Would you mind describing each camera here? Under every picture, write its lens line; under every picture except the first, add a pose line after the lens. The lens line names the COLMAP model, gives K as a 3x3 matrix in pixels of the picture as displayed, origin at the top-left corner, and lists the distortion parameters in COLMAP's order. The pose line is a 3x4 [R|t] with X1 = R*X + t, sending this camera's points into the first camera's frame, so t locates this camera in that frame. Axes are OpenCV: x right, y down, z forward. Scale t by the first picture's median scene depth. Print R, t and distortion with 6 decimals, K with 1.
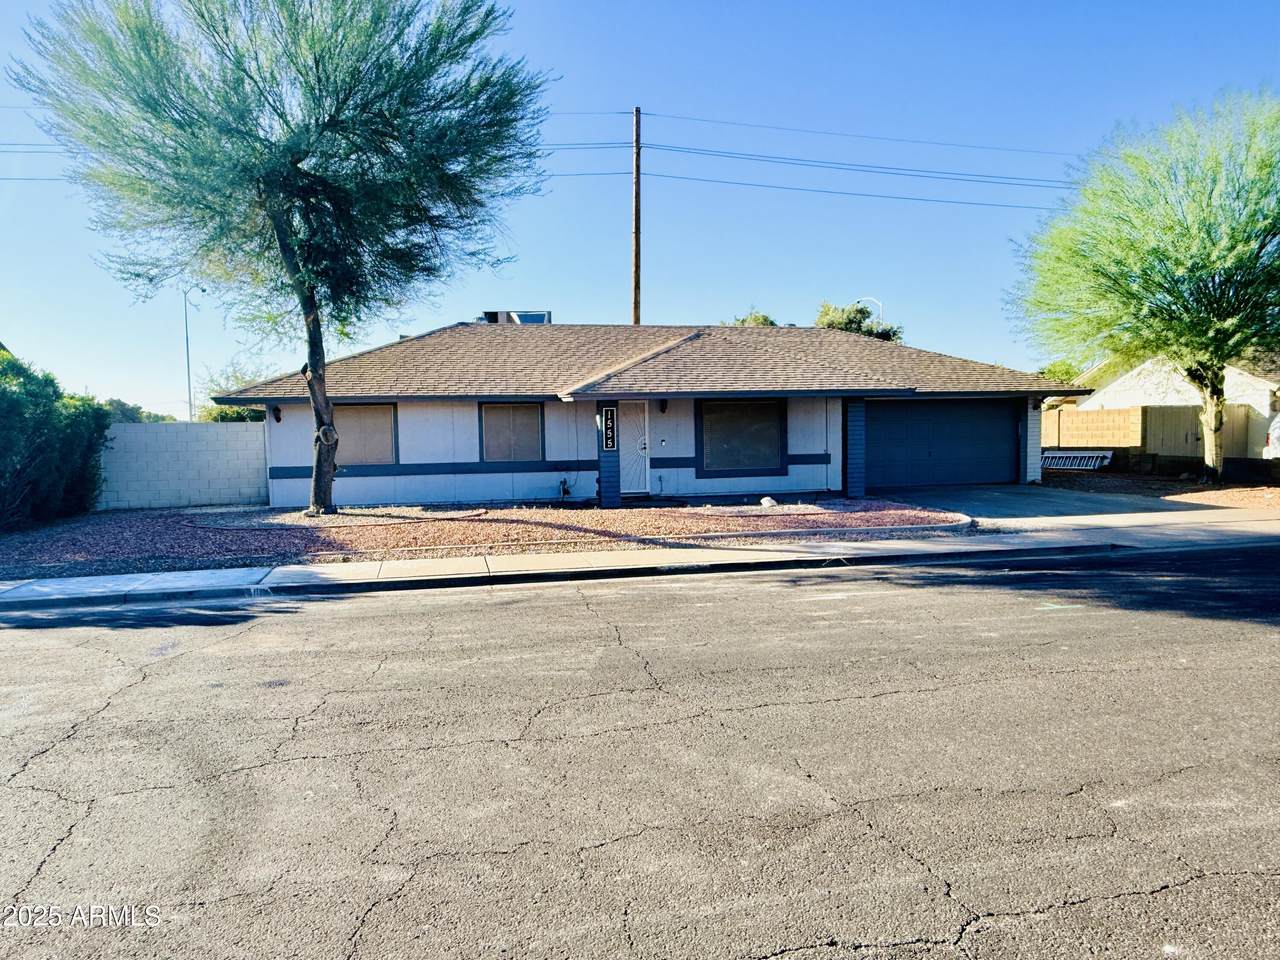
lens RADIAL K [[919.2, 0, 640.0], [0, 919.2, 480.0], [0, 0, 1]] dist [0.005560, 0.000991]
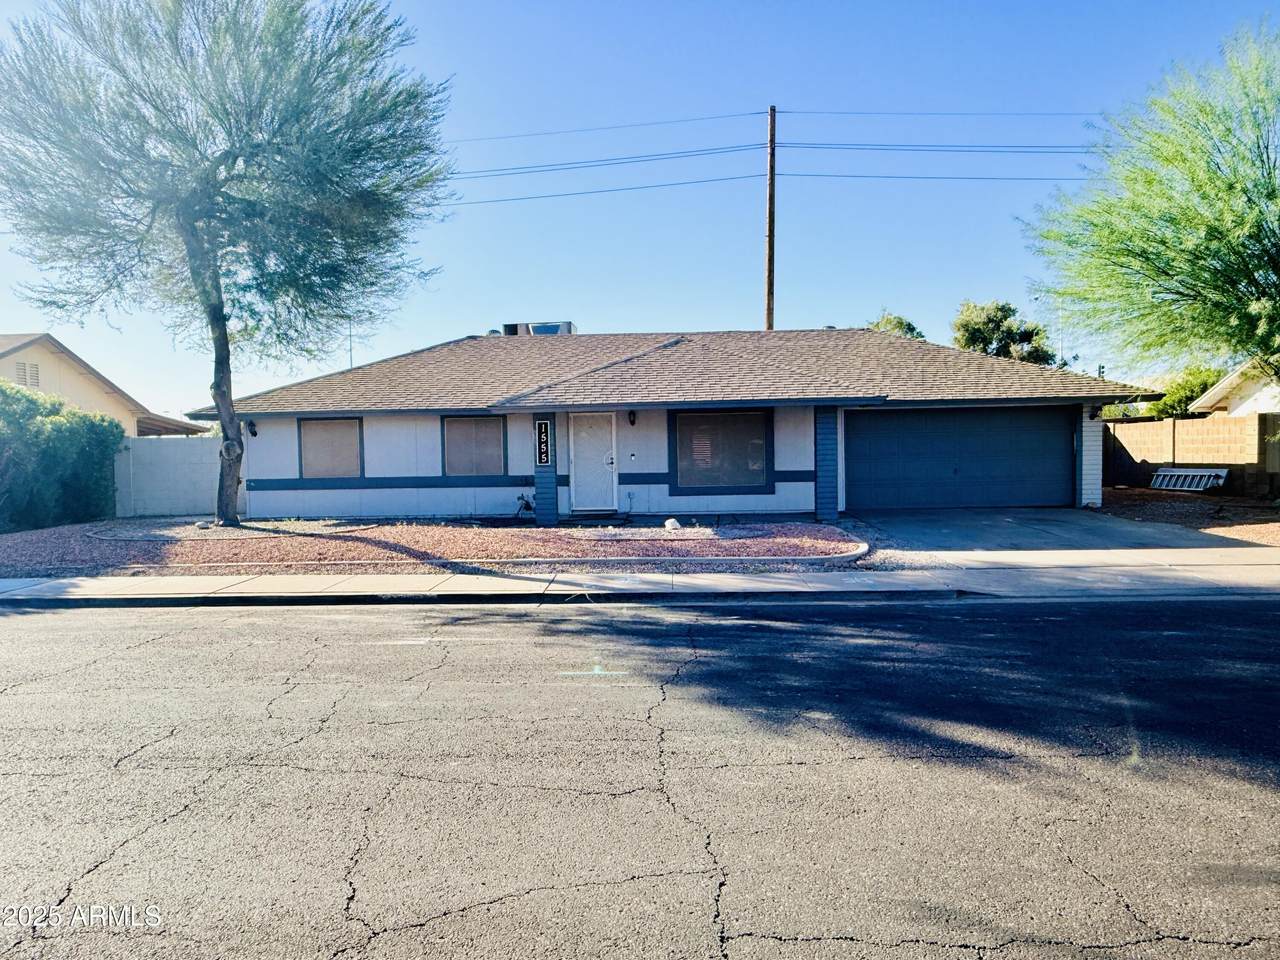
lens RADIAL K [[919.2, 0, 640.0], [0, 919.2, 480.0], [0, 0, 1]] dist [0.005560, 0.000991]
pose [[0.965082, 0.010505, -0.261738, 0.278388], [-0.013396, 0.999867, -0.009267, -0.008743], [0.261606, 0.012449, 0.965095, 0.095859]]
